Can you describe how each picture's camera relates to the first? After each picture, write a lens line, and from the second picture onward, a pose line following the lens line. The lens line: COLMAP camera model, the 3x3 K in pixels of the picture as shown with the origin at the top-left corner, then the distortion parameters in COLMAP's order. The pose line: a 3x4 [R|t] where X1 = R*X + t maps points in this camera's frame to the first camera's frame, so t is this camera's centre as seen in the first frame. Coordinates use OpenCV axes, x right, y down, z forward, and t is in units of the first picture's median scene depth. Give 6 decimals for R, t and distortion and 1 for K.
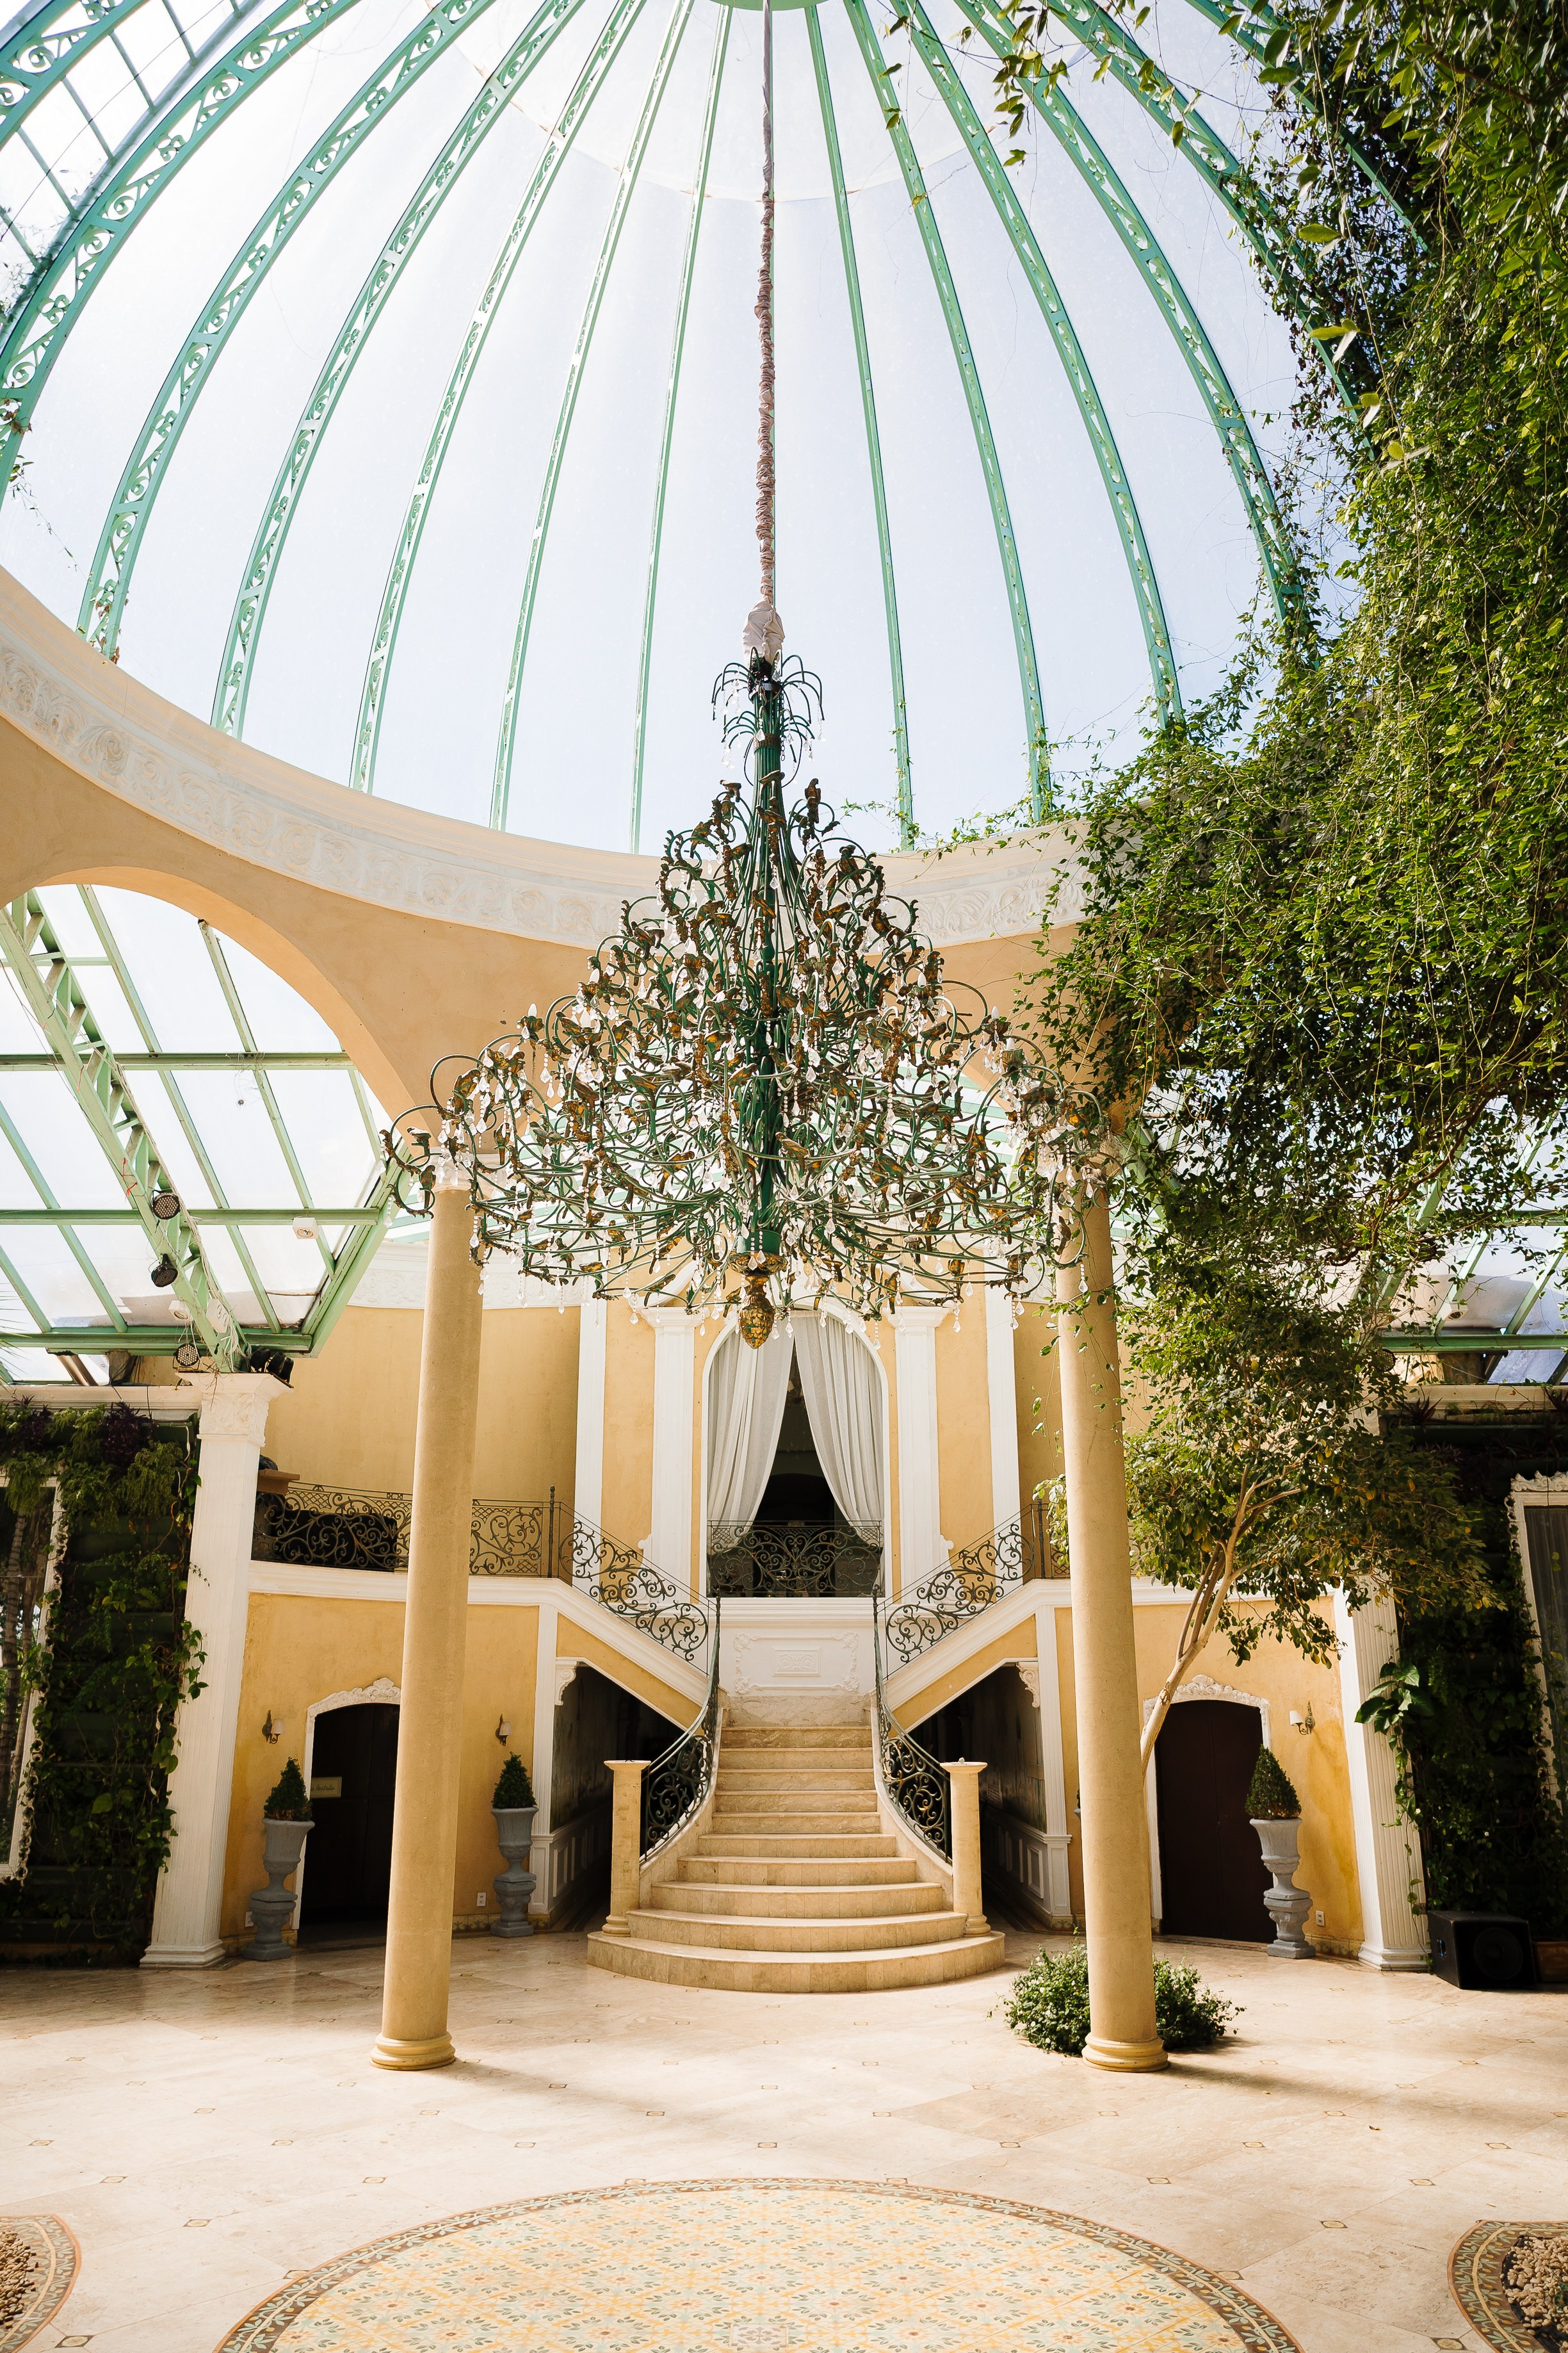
lens RADIAL K [[1630.1, 0, 788.3], [0, 1630.1, 1178.0], [0, 0, 1]] dist [-0.085226, 0.091154]
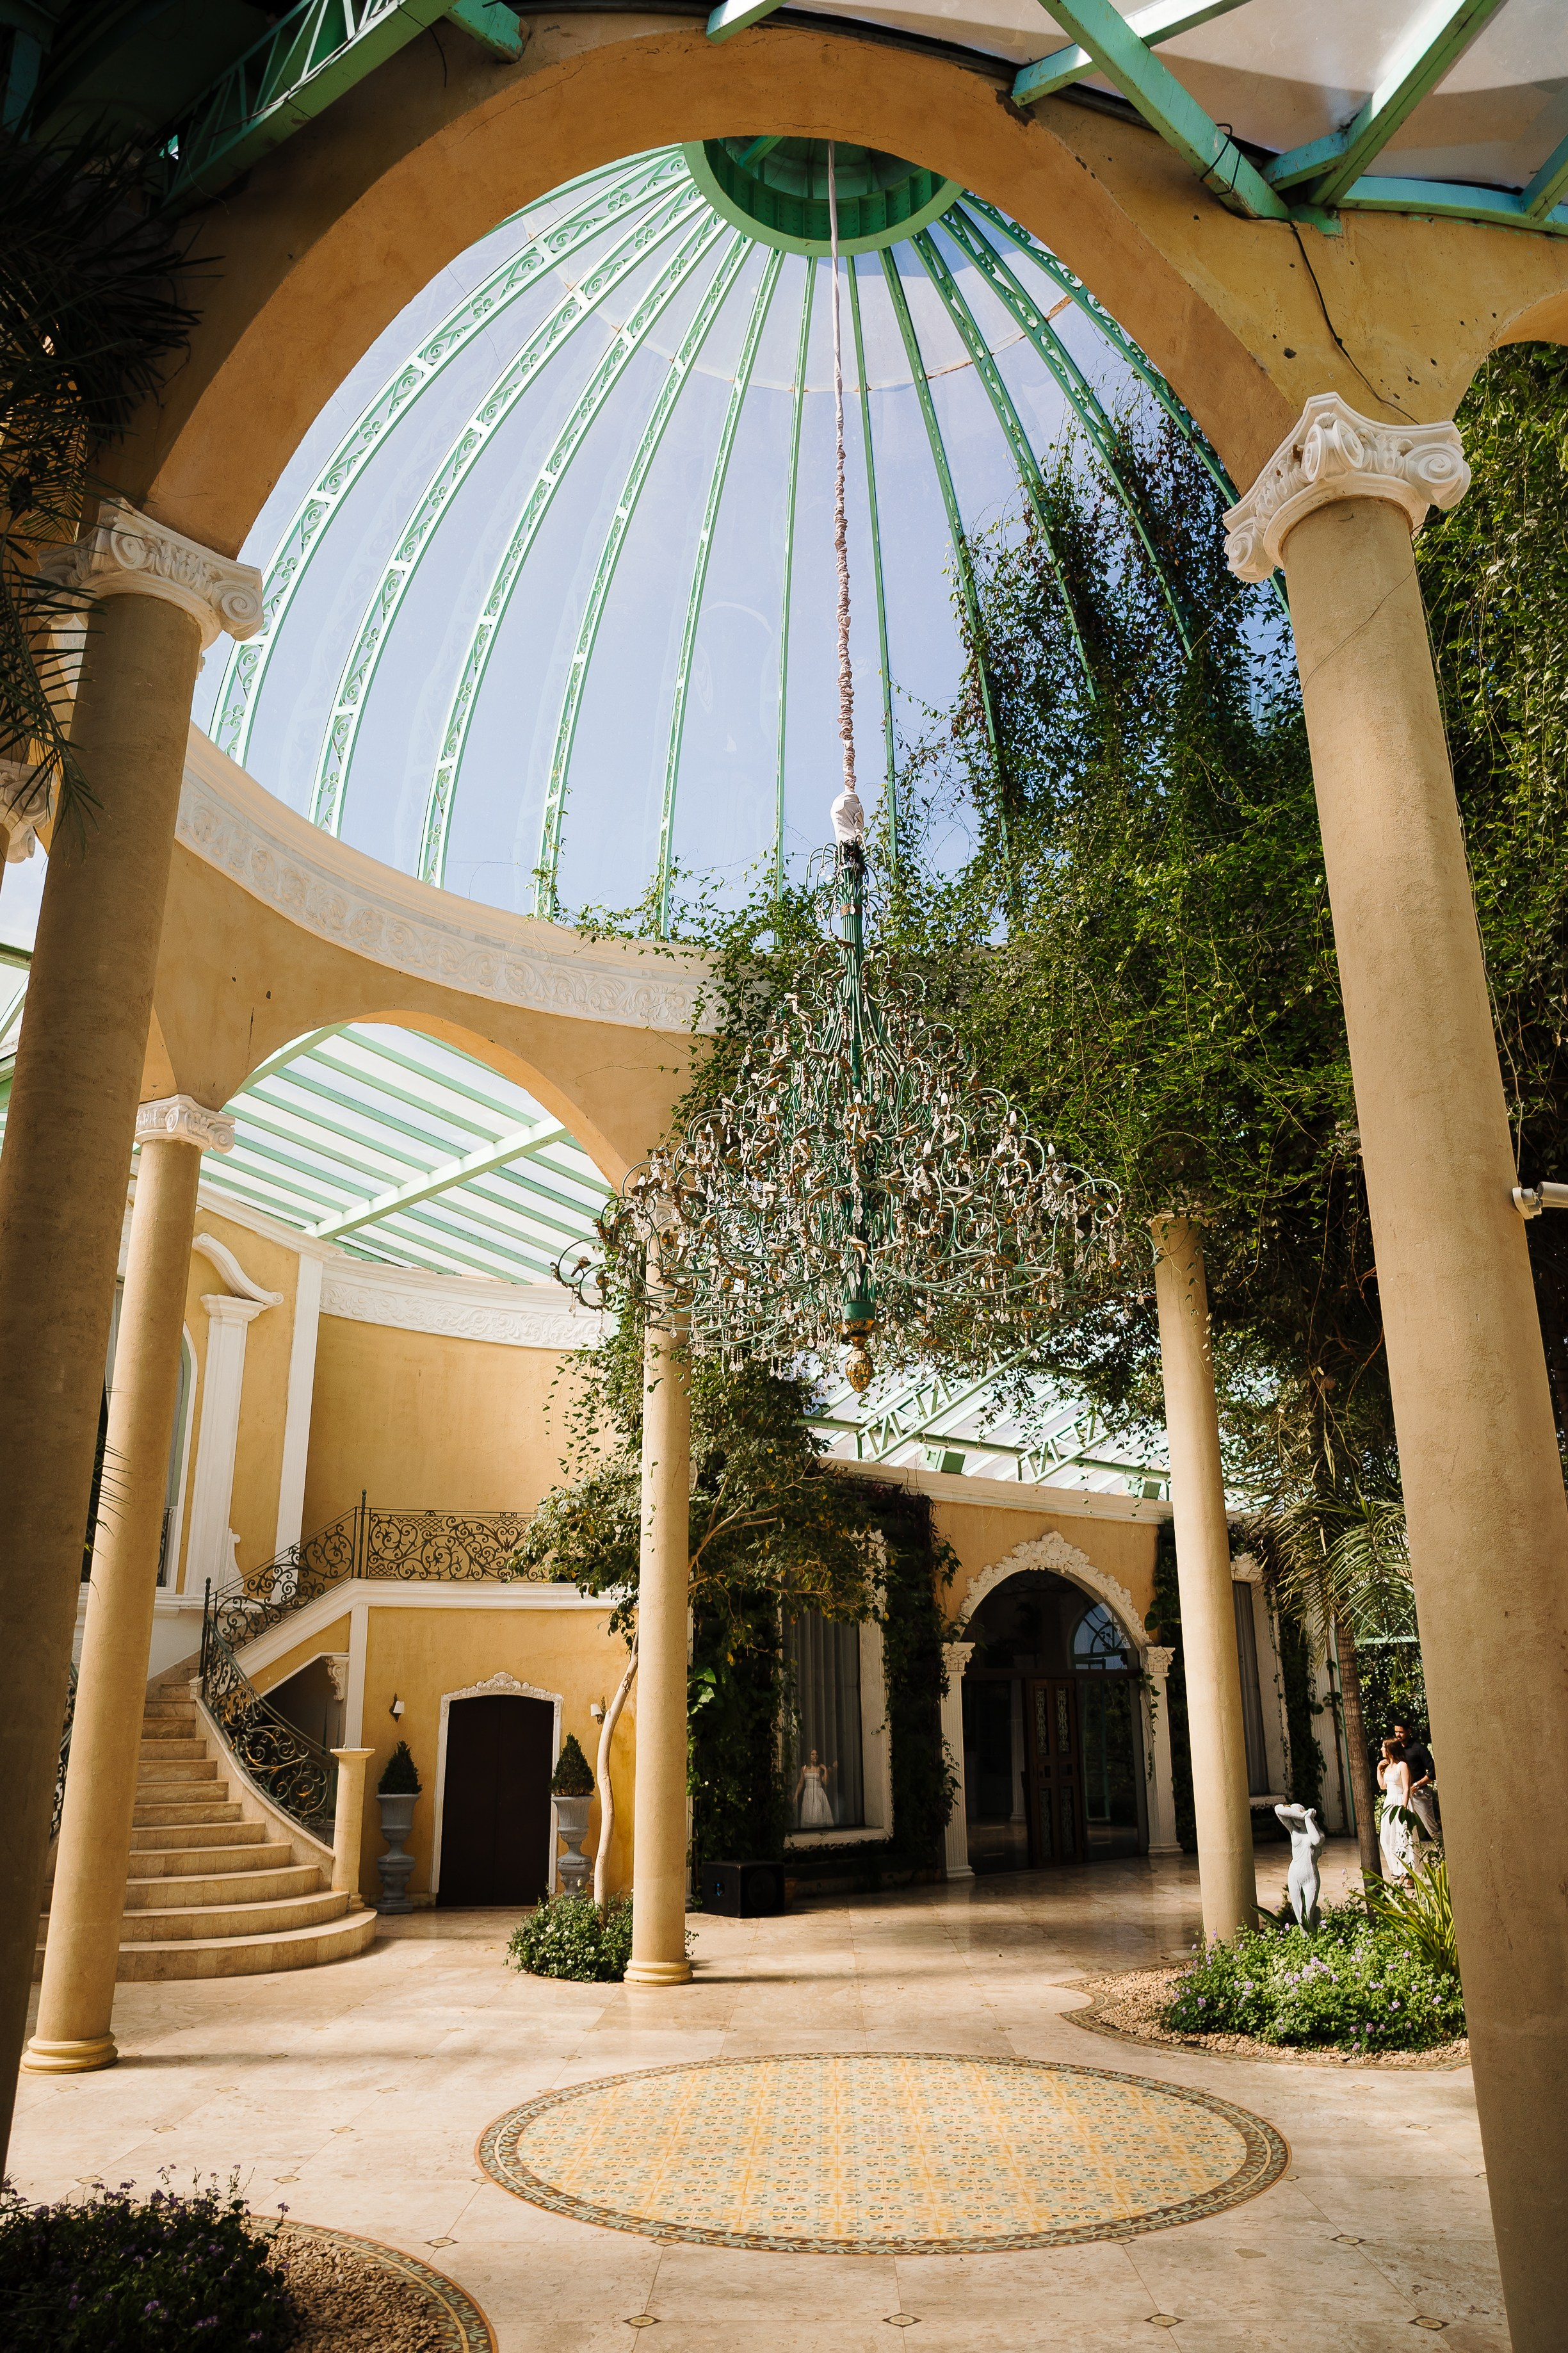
lens RADIAL K [[1630.1, 0, 778.5], [0, 1630.1, 1170.0], [0, 0, 1]] dist [-0.085226, 0.091154]
pose [[0.719221, 0.217936, 0.659716, -0.473226], [-0.203937, 0.973924, -0.099402, 0.041474], [-0.664176, -0.063048, 0.744912, 0.054305]]
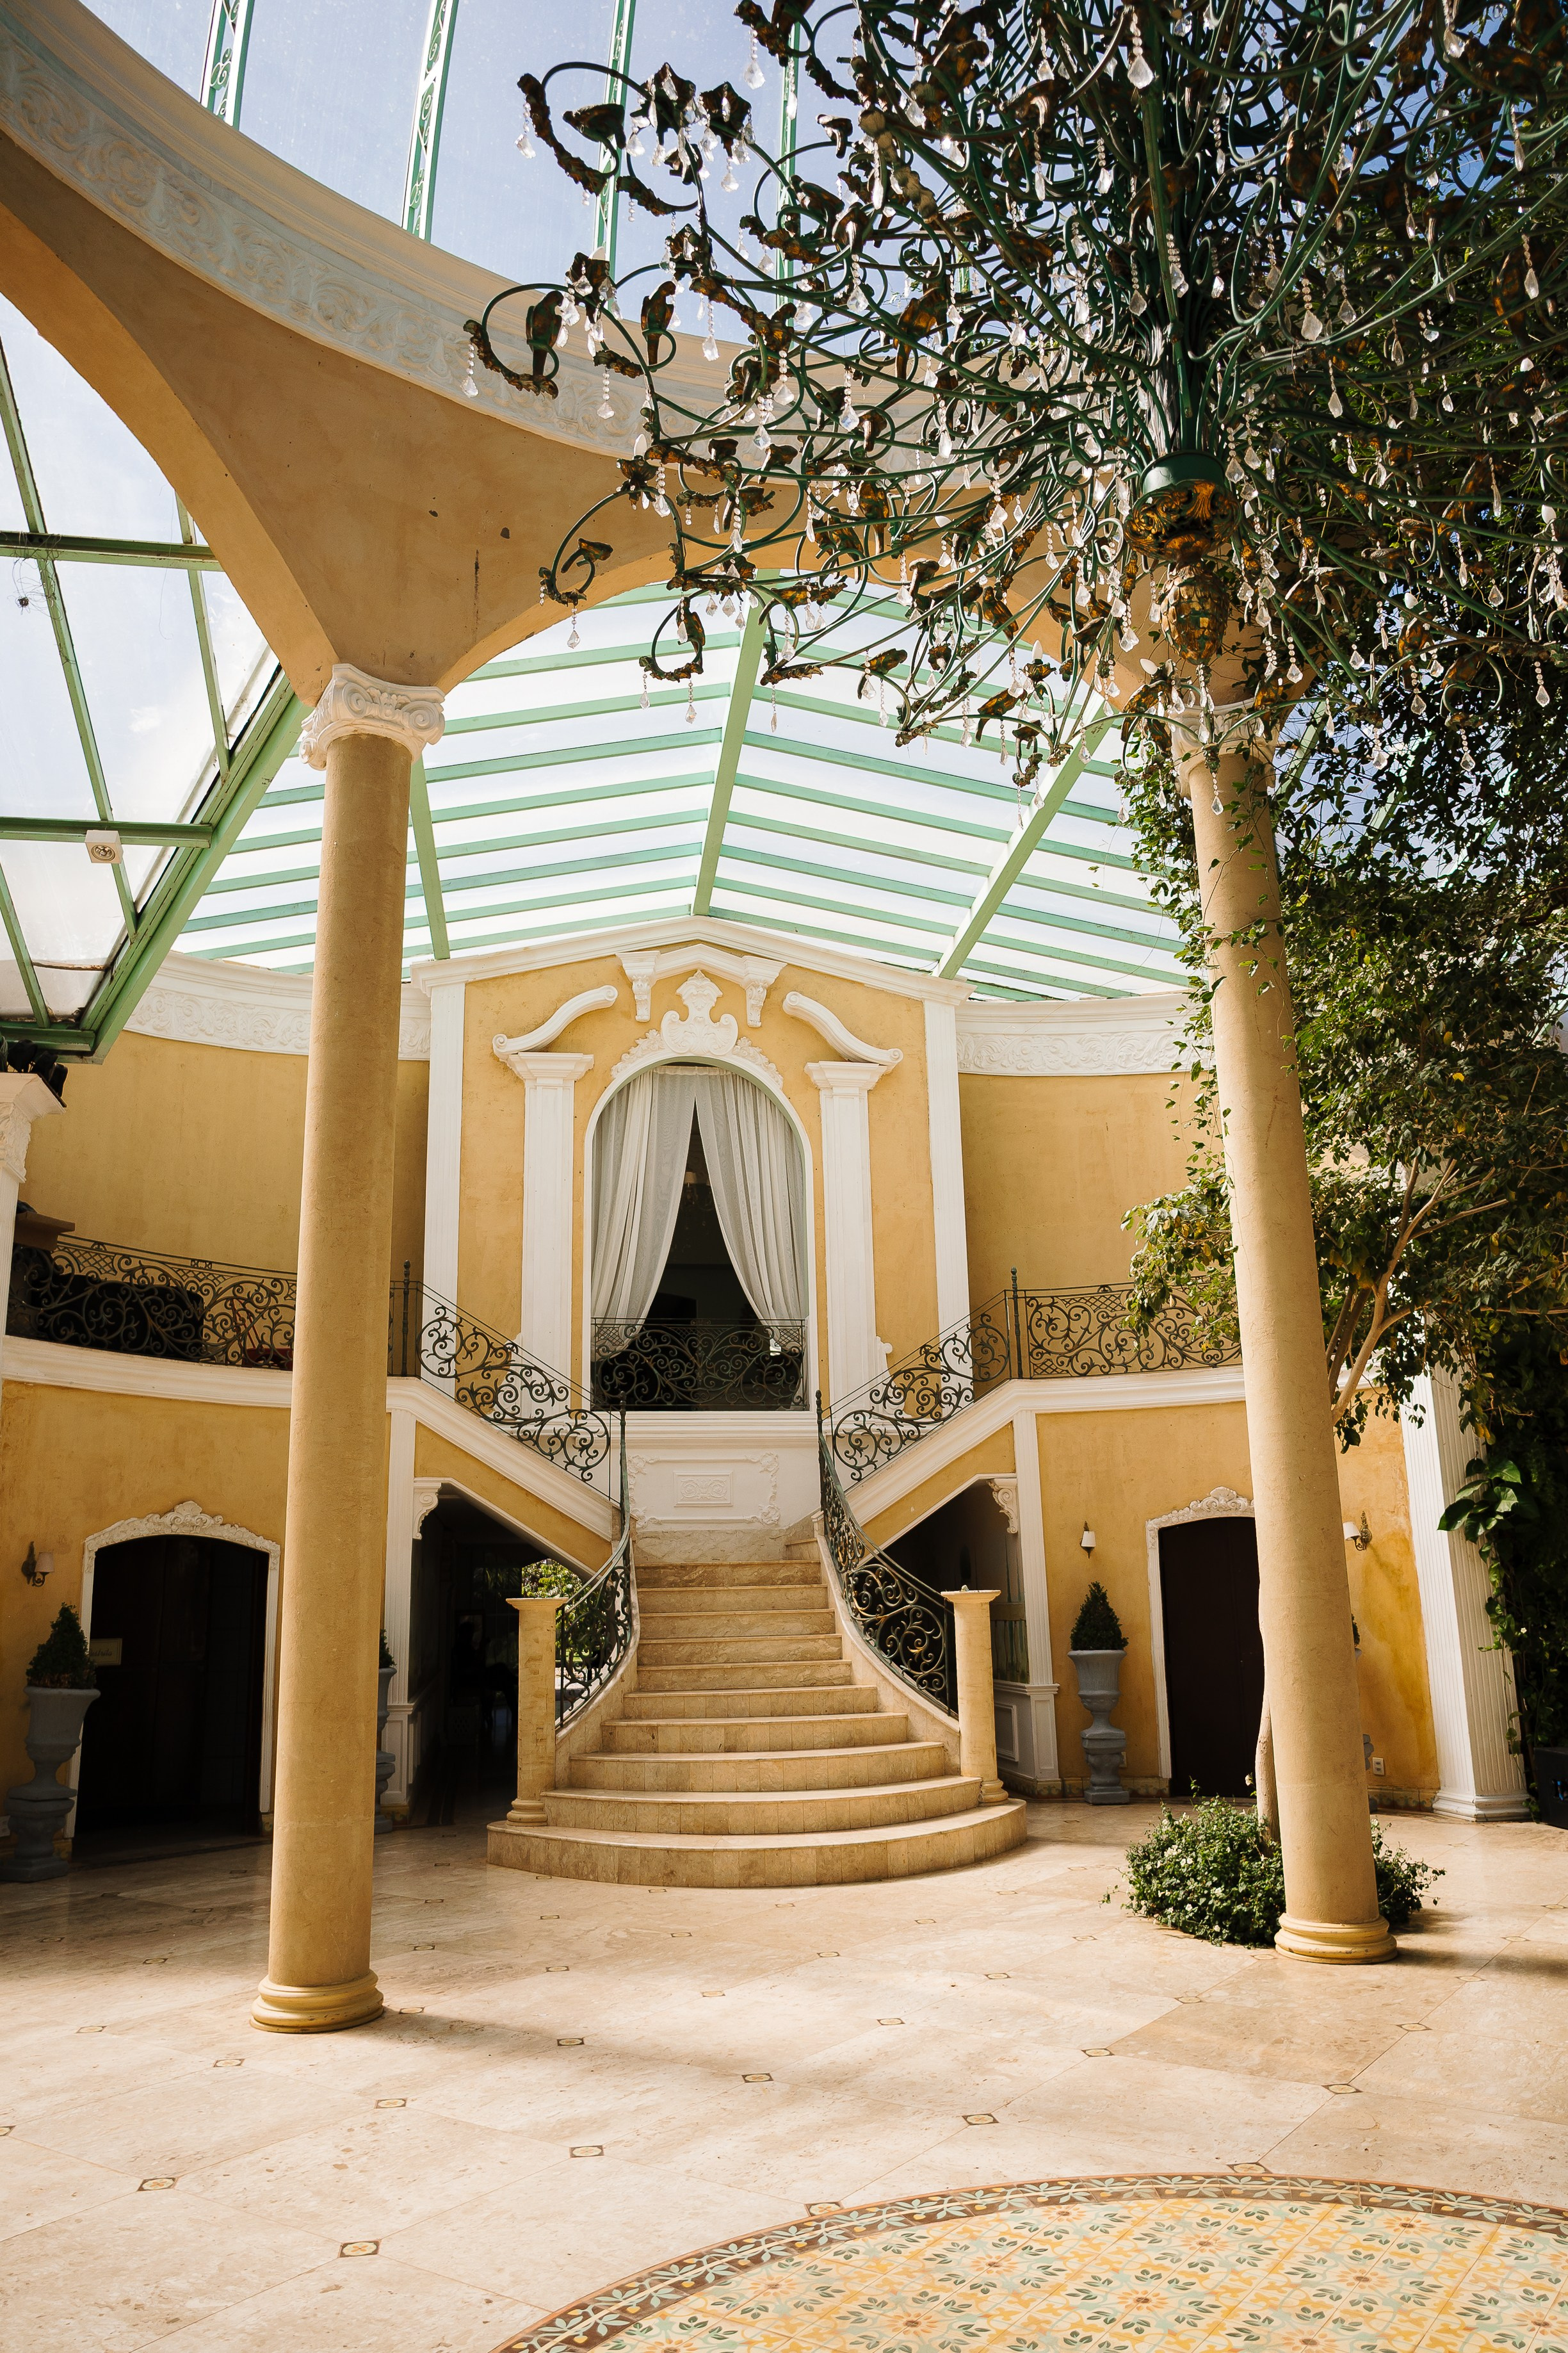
lens RADIAL K [[1630.1, 0, 787.3], [0, 1630.1, 1182.8], [0, 0, 1]] dist [-0.085226, 0.091154]
pose [[0.984419, 0.022144, 0.174439, -0.122635], [-0.031889, 0.998071, 0.053261, 0.126425], [-0.172923, -0.057994, 0.983226, 0.253537]]
